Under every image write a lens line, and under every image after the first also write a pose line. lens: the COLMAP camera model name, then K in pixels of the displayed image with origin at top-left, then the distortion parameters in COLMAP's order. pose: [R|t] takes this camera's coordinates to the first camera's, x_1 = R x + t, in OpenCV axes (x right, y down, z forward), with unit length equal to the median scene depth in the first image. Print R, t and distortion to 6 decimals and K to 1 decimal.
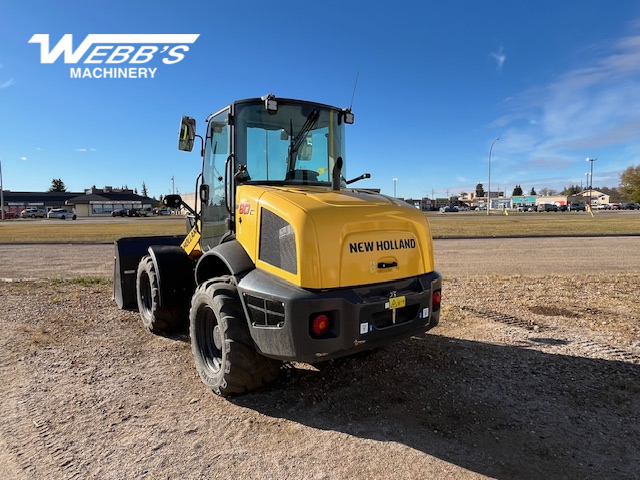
lens RADIAL K [[399.1, 0, 320.7], [0, 399.1, 237.5], [0, 0, 1]] dist [0.000847, -0.005834]
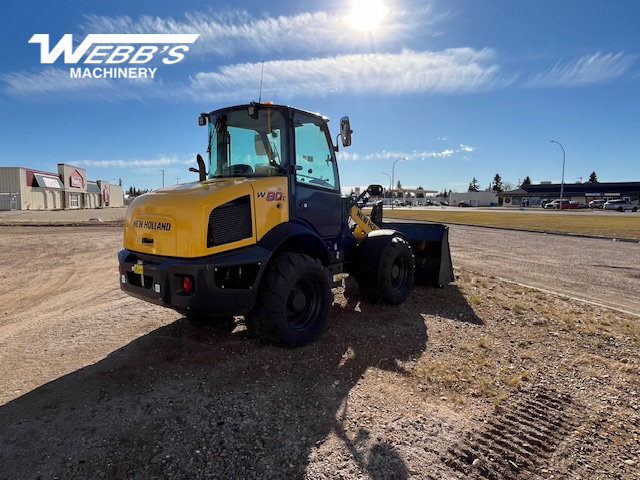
lens RADIAL K [[399.1, 0, 315.6], [0, 399.1, 239.5], [0, 0, 1]] dist [0.000847, -0.005834]
pose [[0.255477, 0.099368, -0.961695, 1.519917], [-0.072926, 0.993851, 0.083318, -0.078769], [0.964061, 0.048847, 0.261153, 1.178260]]
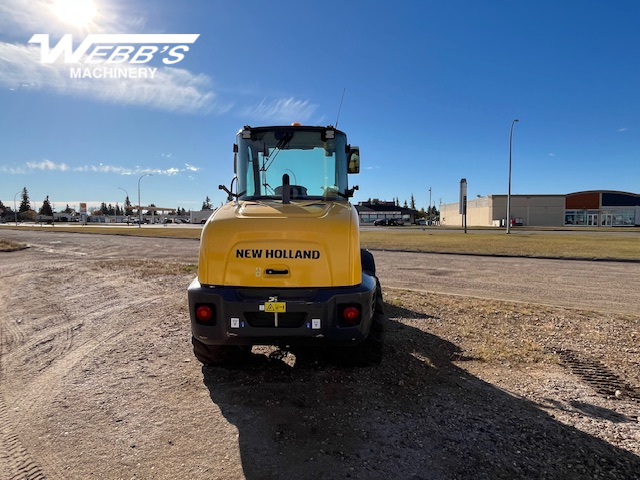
lens RADIAL K [[399.1, 0, 314.7], [0, 399.1, 241.9], [0, 0, 1]] dist [0.000847, -0.005834]
pose [[0.790393, 0.043156, -0.611079, 0.906559], [-0.052534, 0.998616, 0.002575, -0.021517], [0.610344, 0.030067, 0.791566, 0.198035]]
